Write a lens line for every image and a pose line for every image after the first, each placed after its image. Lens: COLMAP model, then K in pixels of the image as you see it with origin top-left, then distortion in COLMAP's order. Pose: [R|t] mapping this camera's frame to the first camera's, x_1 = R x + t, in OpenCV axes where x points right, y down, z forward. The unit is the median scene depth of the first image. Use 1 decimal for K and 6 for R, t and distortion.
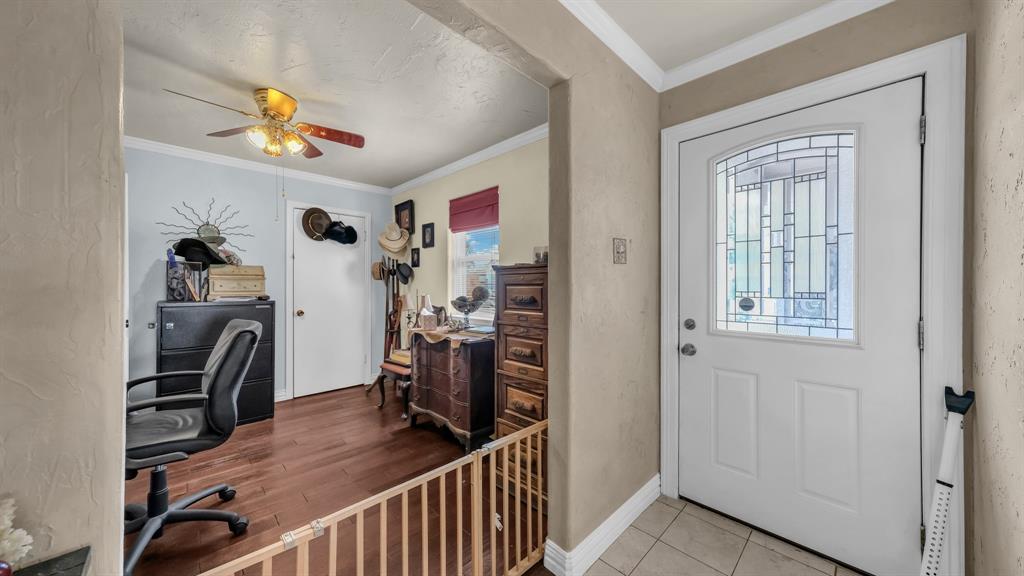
lens RADIAL K [[355.4, 0, 508.4], [0, 355.4, 285.7], [0, 0, 1]] dist [0.000258, 0.000114]
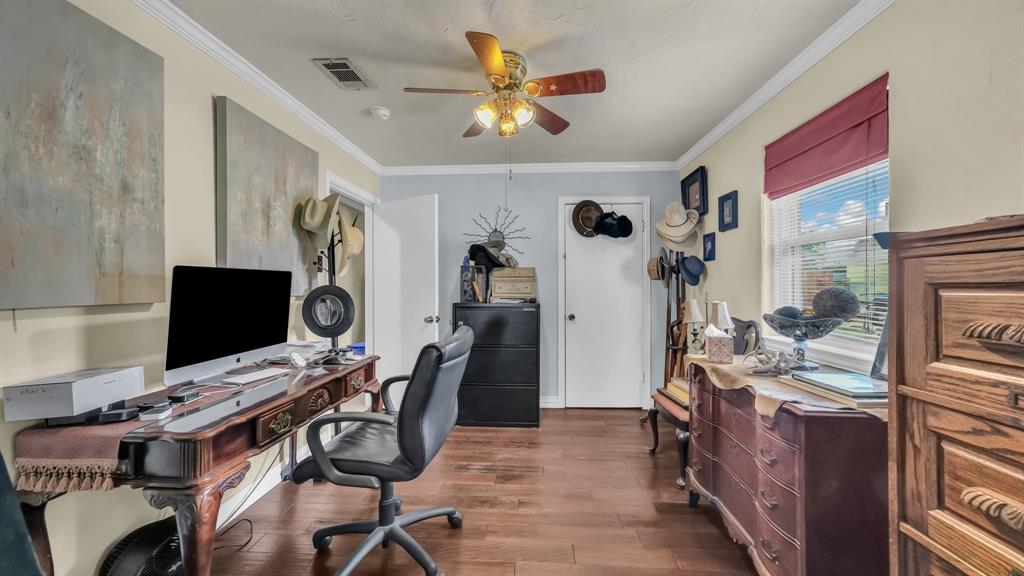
lens RADIAL K [[348.6, 0, 515.7], [0, 348.6, 285.9], [0, 0, 1]] dist [-0.000279, 0.000198]
pose [[0.682792, -0.004286, -0.730600, -0.024197], [0.002467, 0.999991, -0.003561, -0.001182], [0.730608, 0.000629, 0.682797, 0.309129]]
